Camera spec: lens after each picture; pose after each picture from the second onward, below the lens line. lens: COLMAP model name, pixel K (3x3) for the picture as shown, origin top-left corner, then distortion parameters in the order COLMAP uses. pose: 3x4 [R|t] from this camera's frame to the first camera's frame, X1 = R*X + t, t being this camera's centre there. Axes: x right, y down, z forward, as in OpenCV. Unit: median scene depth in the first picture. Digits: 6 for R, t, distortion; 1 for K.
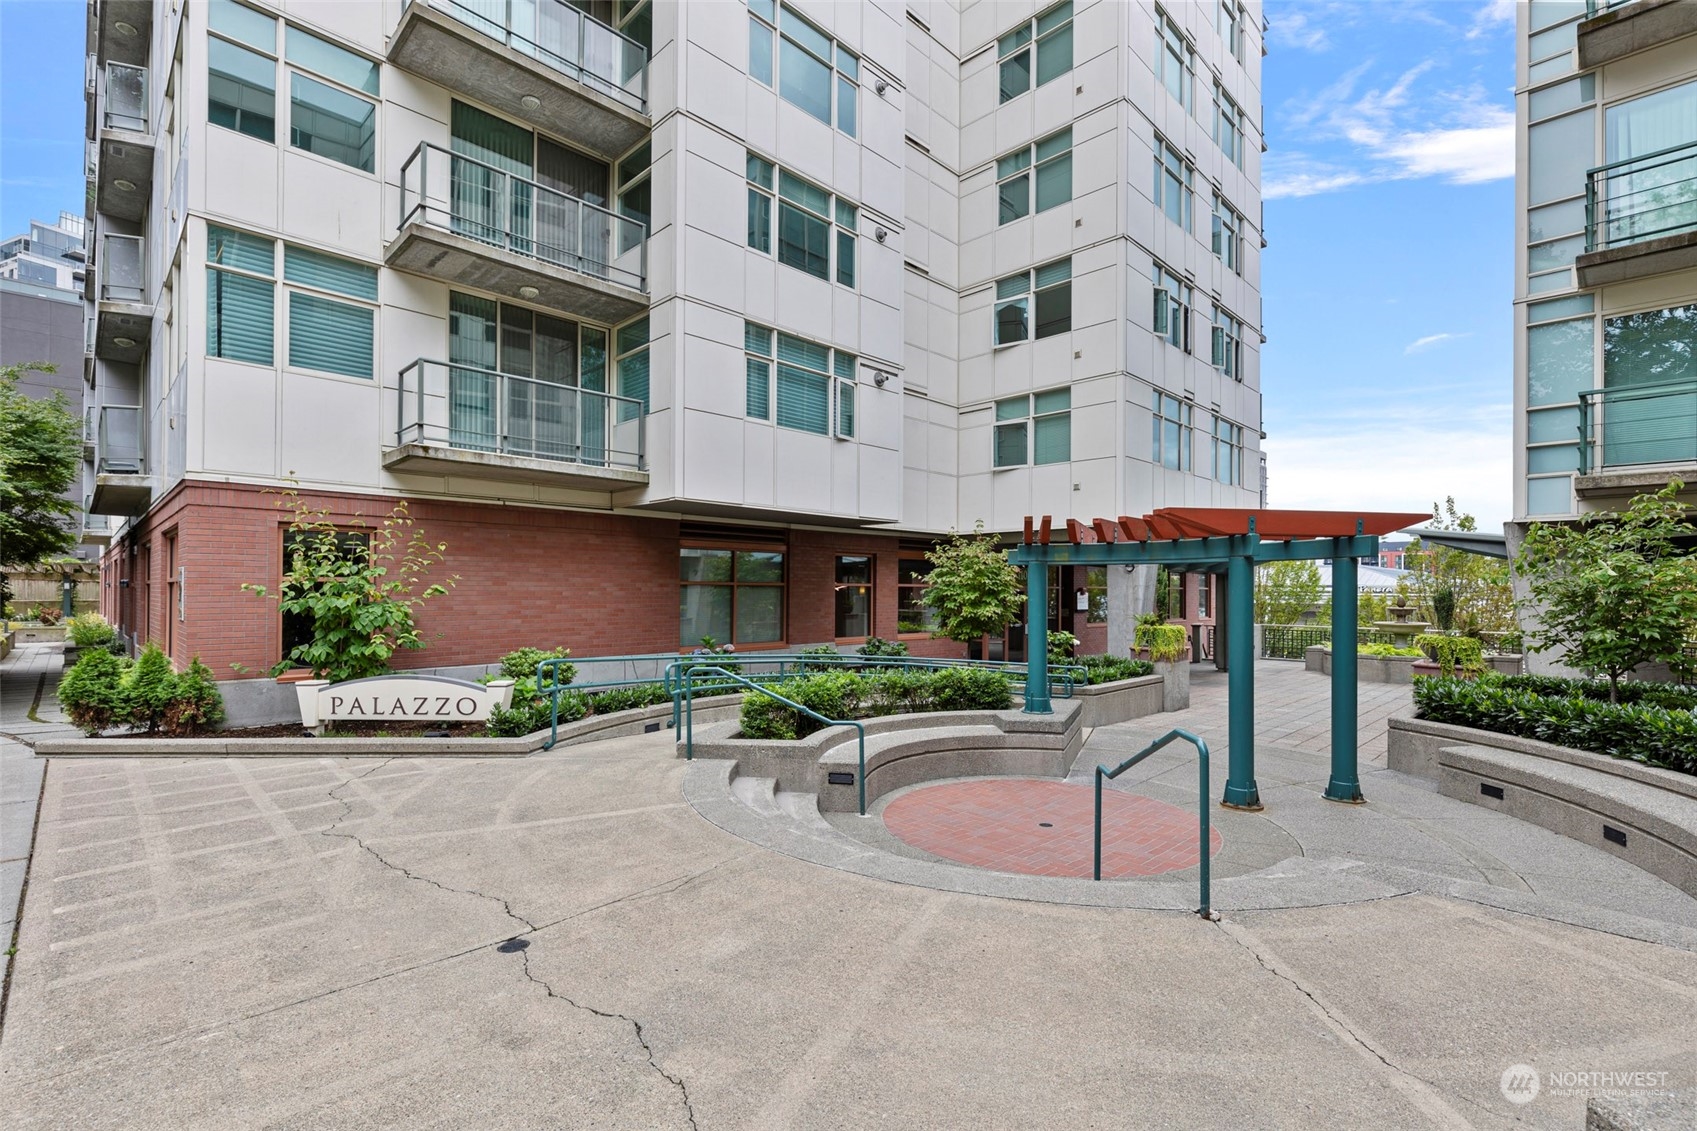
lens RADIAL K [[761.8, 0, 855.9], [0, 761.8, 559.6], [0, 0, 1]] dist [-0.000044, 0.000151]
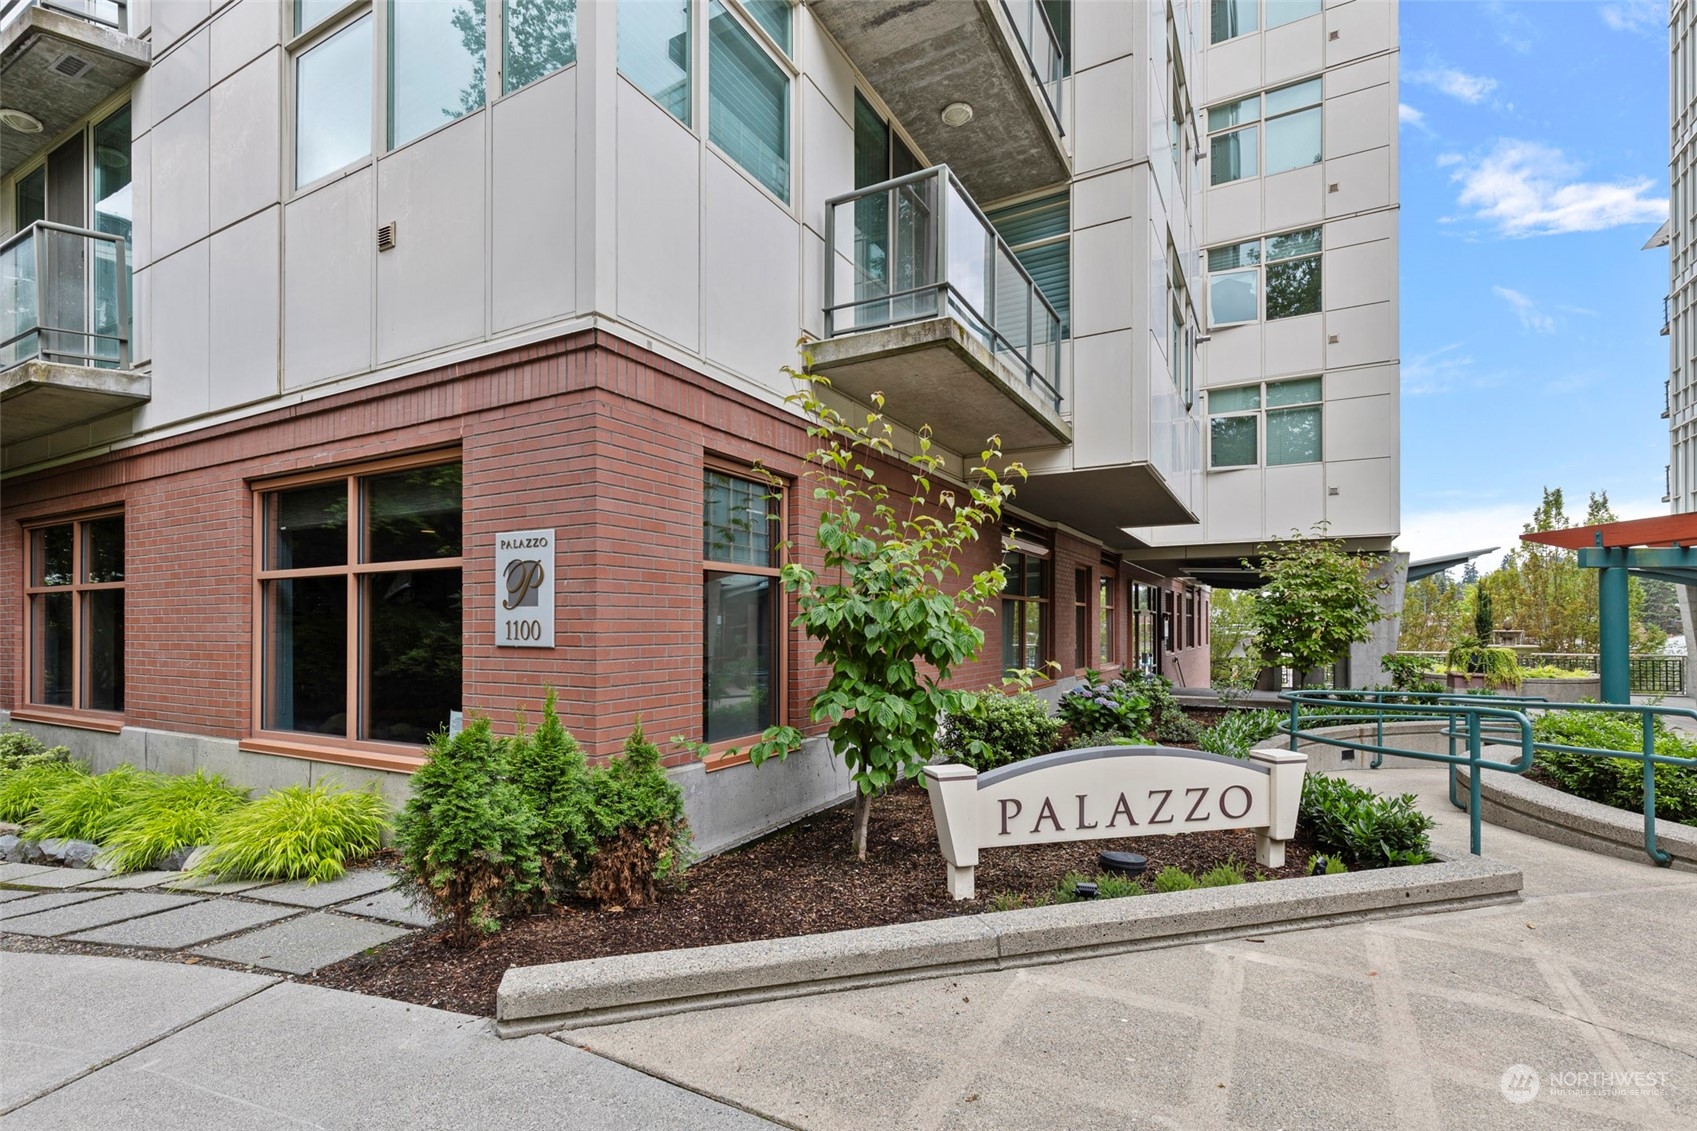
lens RADIAL K [[784.7, 0, 846.2], [0, 784.7, 599.2], [0, 0, 1]] dist [0.000859, 0.000153]
pose [[0.965177, 0.007311, 0.261497, -0.640963], [-0.008864, 0.999949, 0.004757, 0.036556], [-0.261449, -0.006909, 0.965193, 0.384607]]
